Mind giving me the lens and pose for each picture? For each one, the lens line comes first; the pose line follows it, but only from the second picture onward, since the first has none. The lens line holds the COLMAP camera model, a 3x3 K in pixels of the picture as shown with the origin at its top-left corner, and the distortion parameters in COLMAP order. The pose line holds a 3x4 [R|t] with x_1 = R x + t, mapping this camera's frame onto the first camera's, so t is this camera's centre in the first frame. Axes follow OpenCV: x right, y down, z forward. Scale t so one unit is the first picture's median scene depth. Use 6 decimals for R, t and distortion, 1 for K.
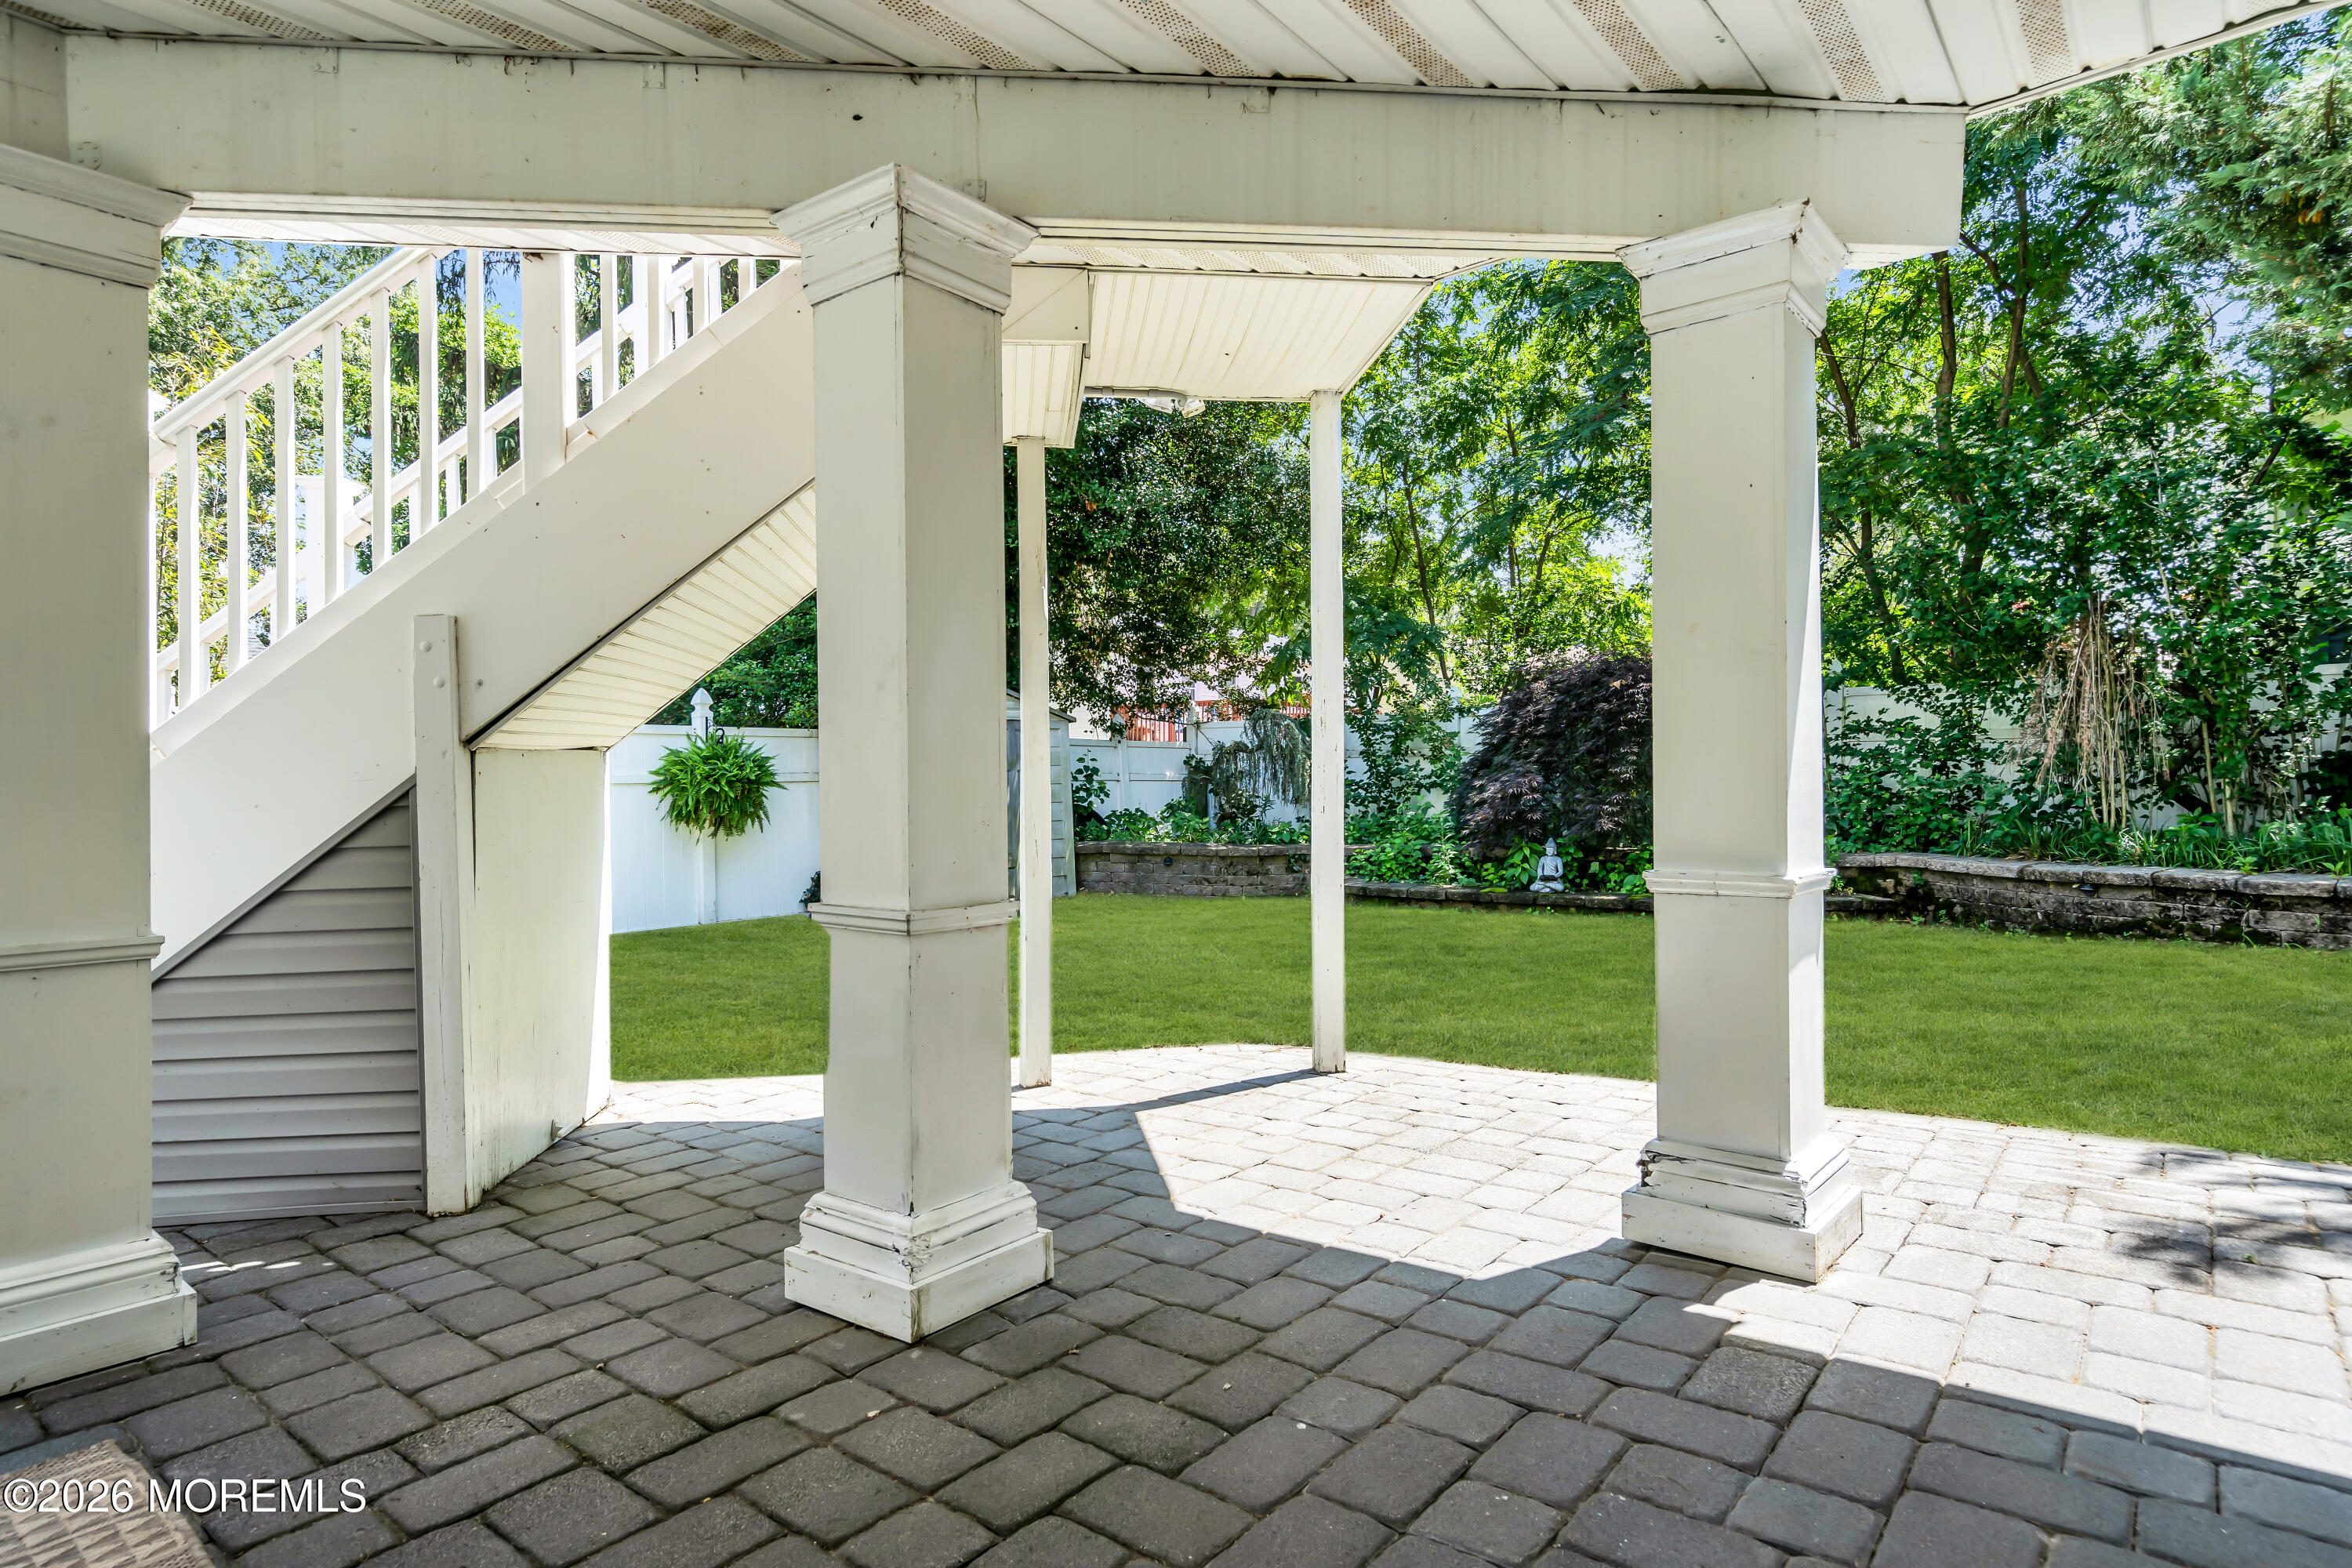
lens RADIAL K [[1297.2, 0, 1137.8], [0, 1297.2, 789.0], [0, 0, 1]] dist [-0.000528, 0.000158]
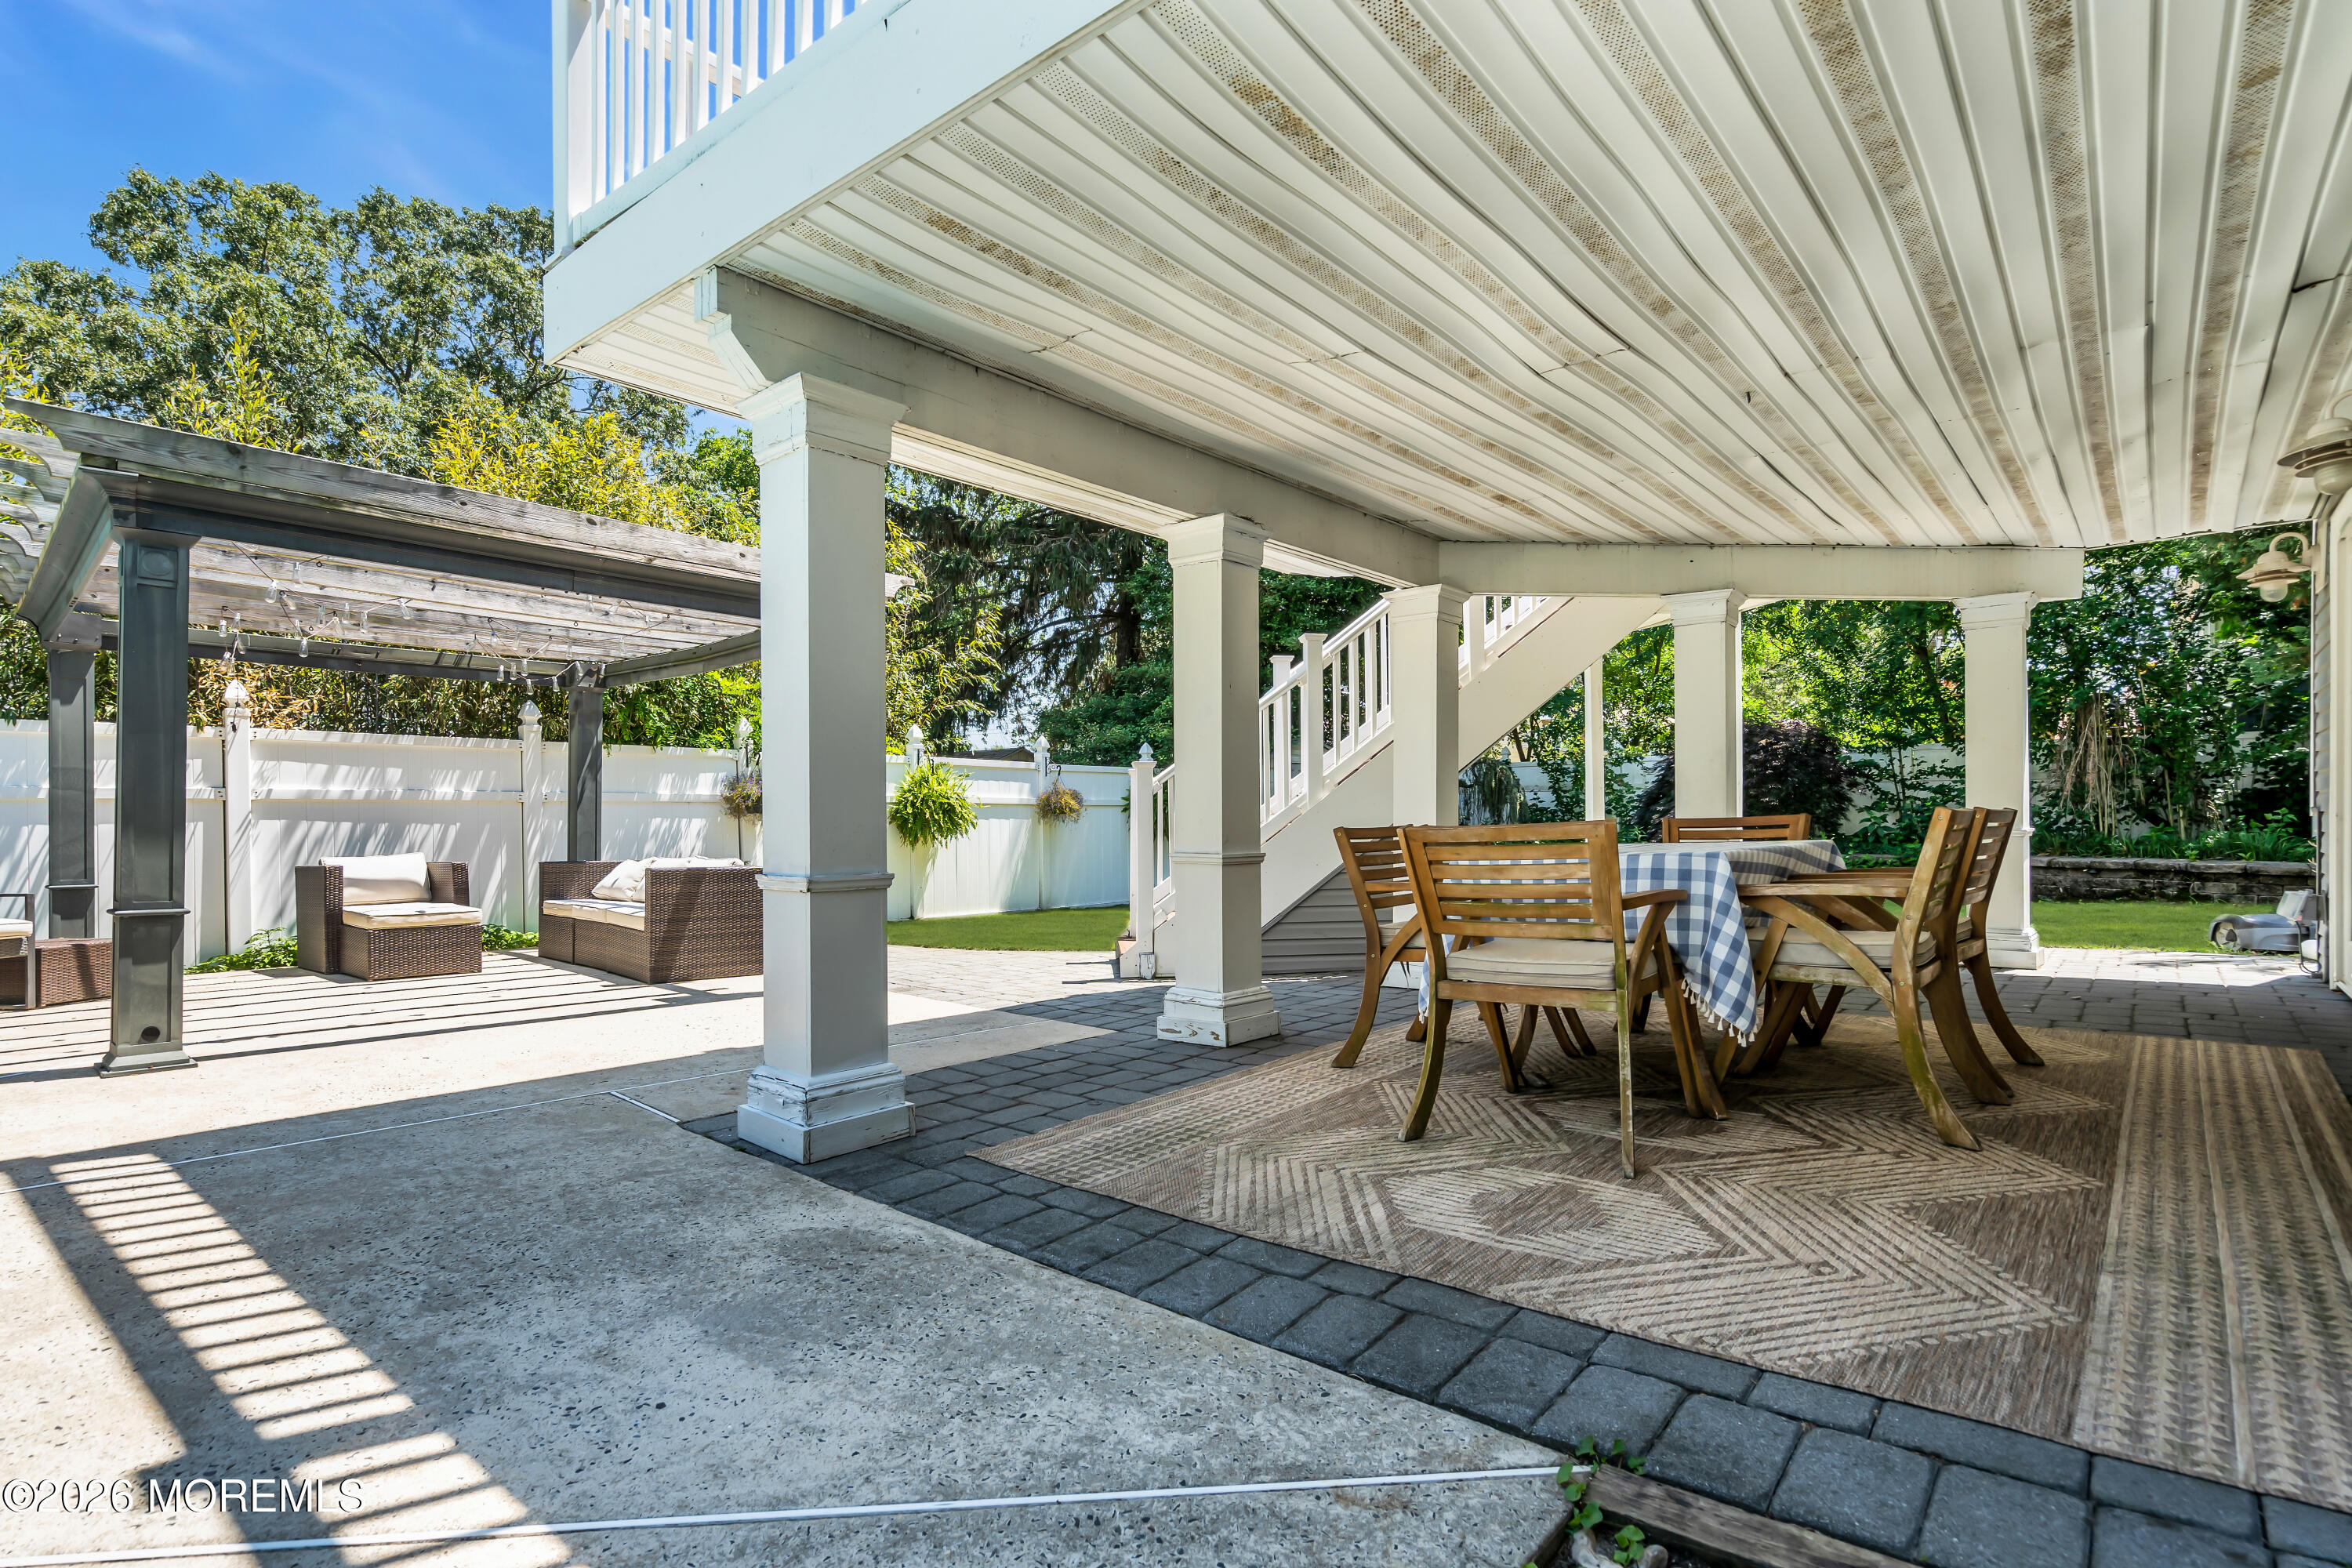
lens RADIAL K [[1149.8, 0, 1168.1], [0, 1149.8, 818.8], [0, 0, 1]] dist [0.002735, 0.000464]
pose [[0.999795, 0.003657, -0.019914, -0.391439], [-0.003674, 0.999993, -0.000819, 0.015099], [0.019911, 0.000892, 0.999801, -0.459420]]
